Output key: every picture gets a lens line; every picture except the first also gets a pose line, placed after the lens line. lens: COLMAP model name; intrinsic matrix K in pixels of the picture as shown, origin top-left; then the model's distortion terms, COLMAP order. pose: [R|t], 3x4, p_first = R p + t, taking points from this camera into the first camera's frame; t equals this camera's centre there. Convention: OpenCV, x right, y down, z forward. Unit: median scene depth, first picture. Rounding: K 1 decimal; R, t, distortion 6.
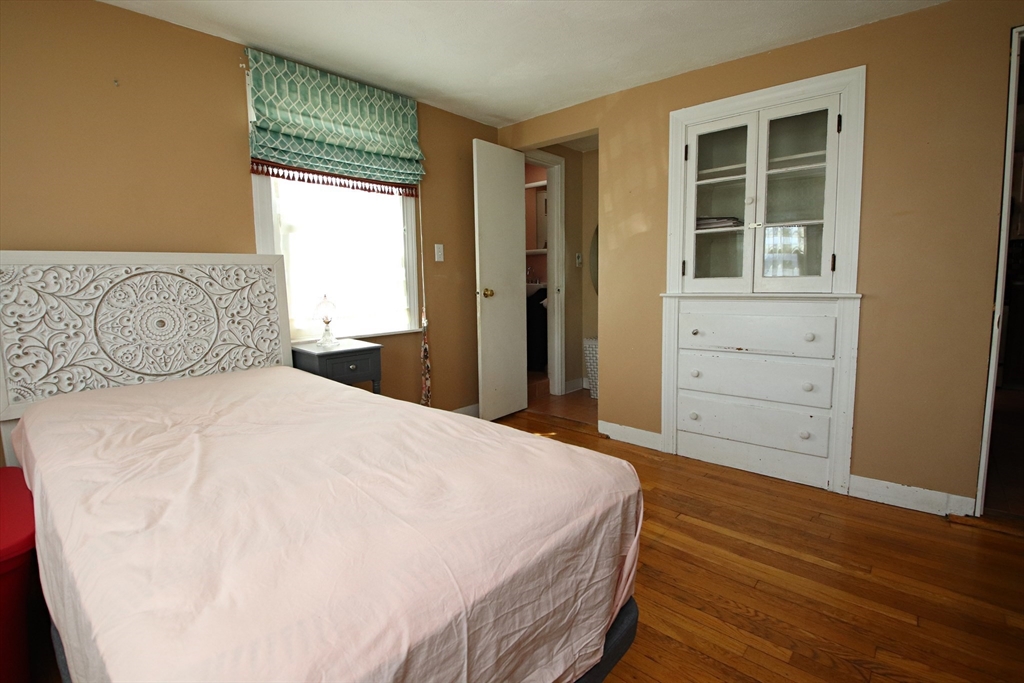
lens RADIAL K [[472.2, 0, 506.1], [0, 472.2, 332.8], [0, 0, 1]] dist [0.023900, -0.037457]
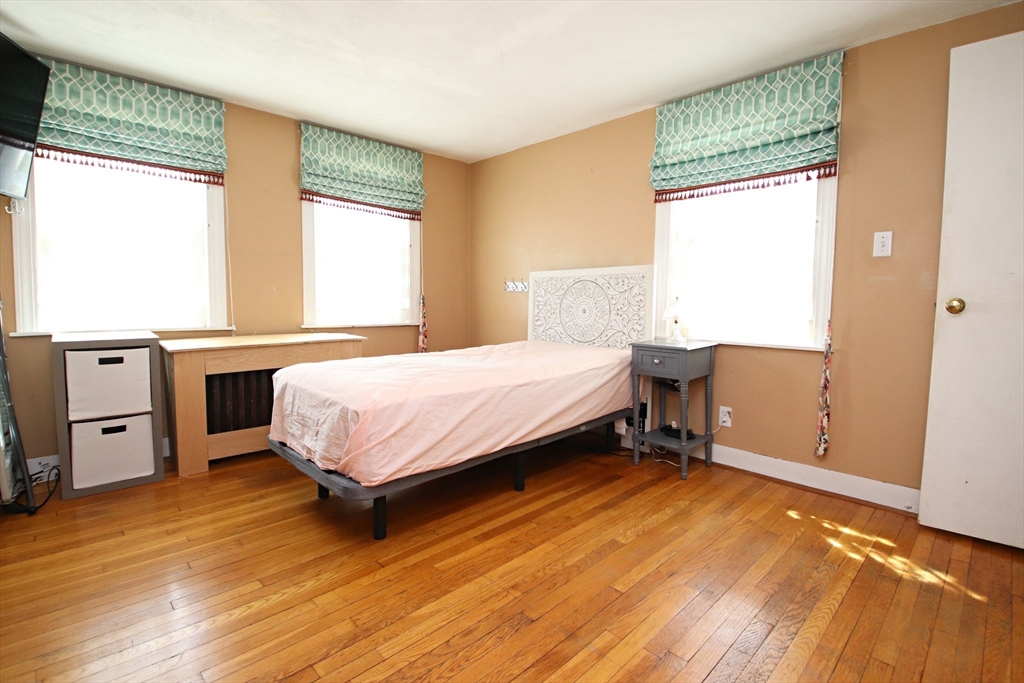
lens RADIAL K [[472.2, 0, 506.1], [0, 472.2, 332.8], [0, 0, 1]] dist [0.023900, -0.037457]
pose [[-0.070465, 0.084730, -0.993909, 0.808427], [-0.118495, 0.988620, 0.092680, -0.056248], [0.990451, 0.124303, -0.059623, 0.712077]]
